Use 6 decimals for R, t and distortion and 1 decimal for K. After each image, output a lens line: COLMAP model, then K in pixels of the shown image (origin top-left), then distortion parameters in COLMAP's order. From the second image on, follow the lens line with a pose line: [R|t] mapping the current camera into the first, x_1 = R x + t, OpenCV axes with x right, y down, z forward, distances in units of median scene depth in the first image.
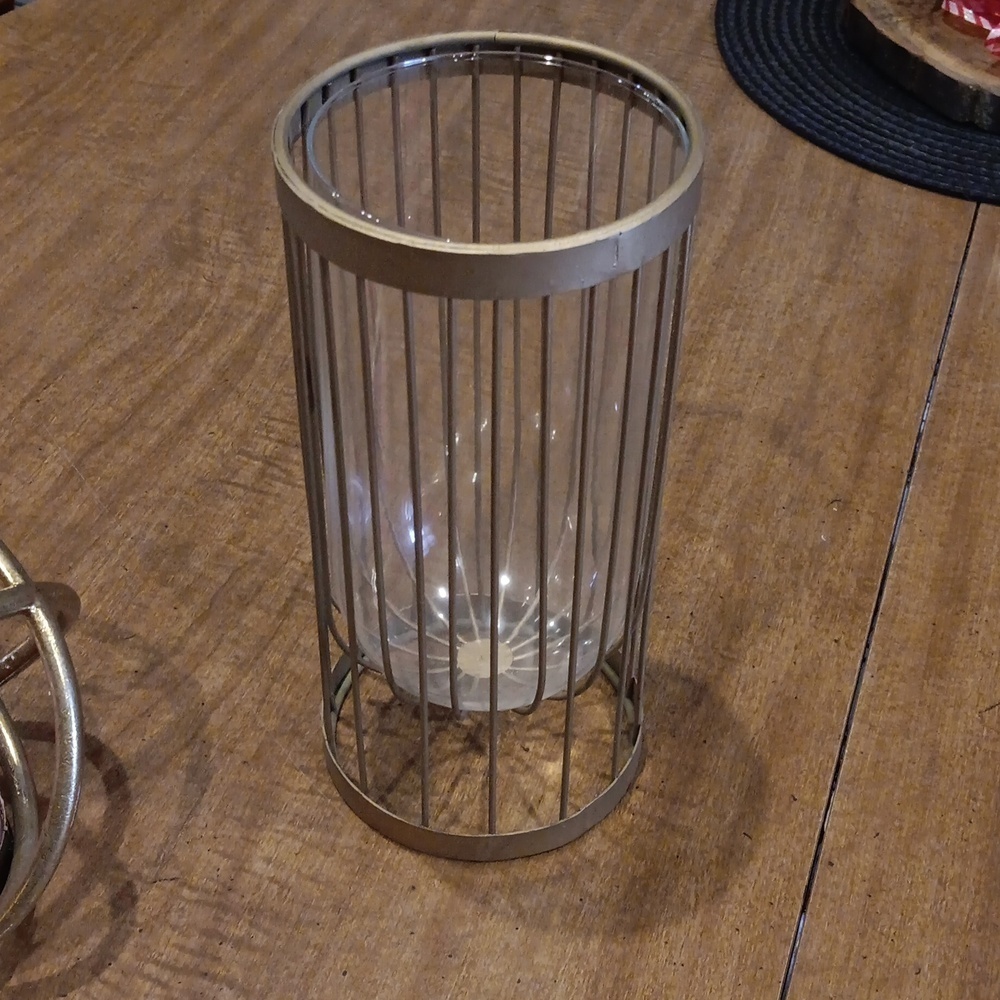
lens RADIAL K [[1631.3, 0, 501.6], [0, 1631.3, 501.1], [0, 0, 1]] dist [0.037703, 0.000000]
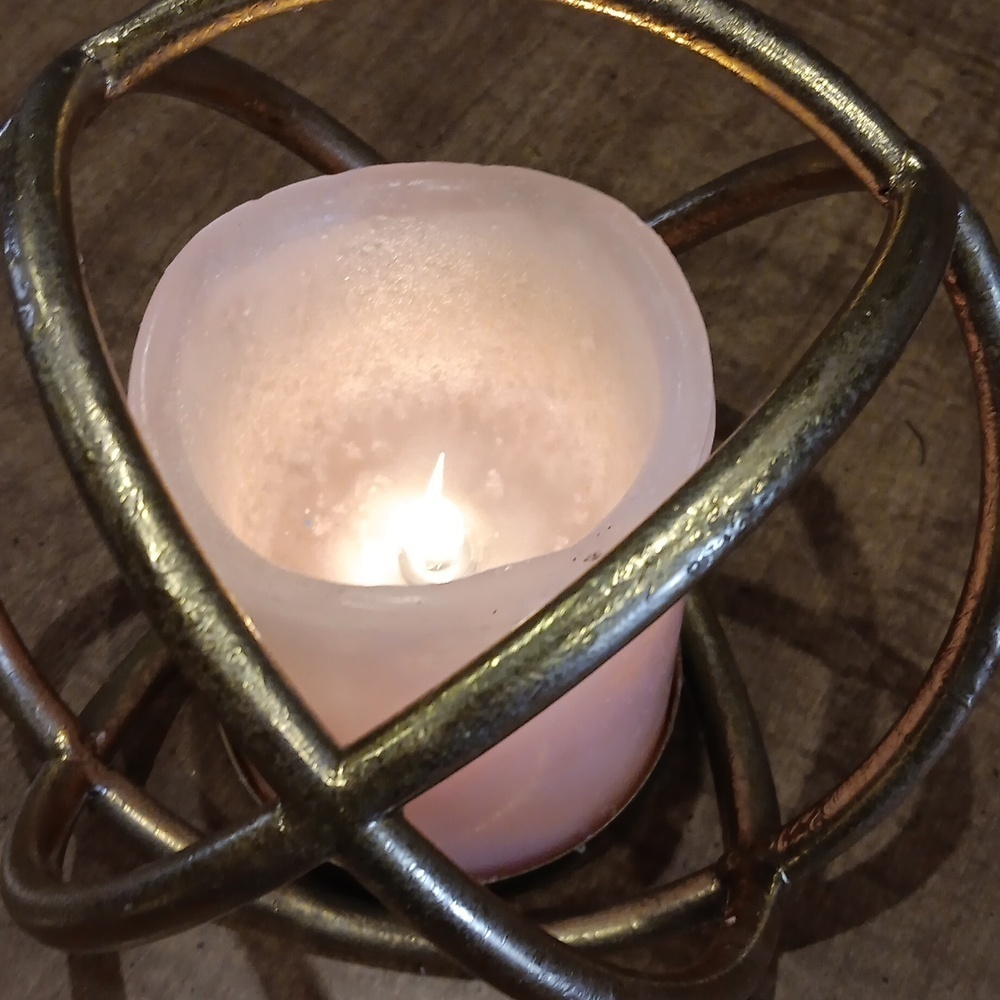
lens RADIAL K [[1631.3, 0, 510.2], [0, 1631.3, 505.3], [0, 0, 1]] dist [0.037703, 0.000000]
pose [[0.979119, 0.162424, -0.122248, -0.150010], [-0.115135, 0.938674, 0.325014, -0.023797], [0.167542, -0.304153, 0.937774, 0.442272]]
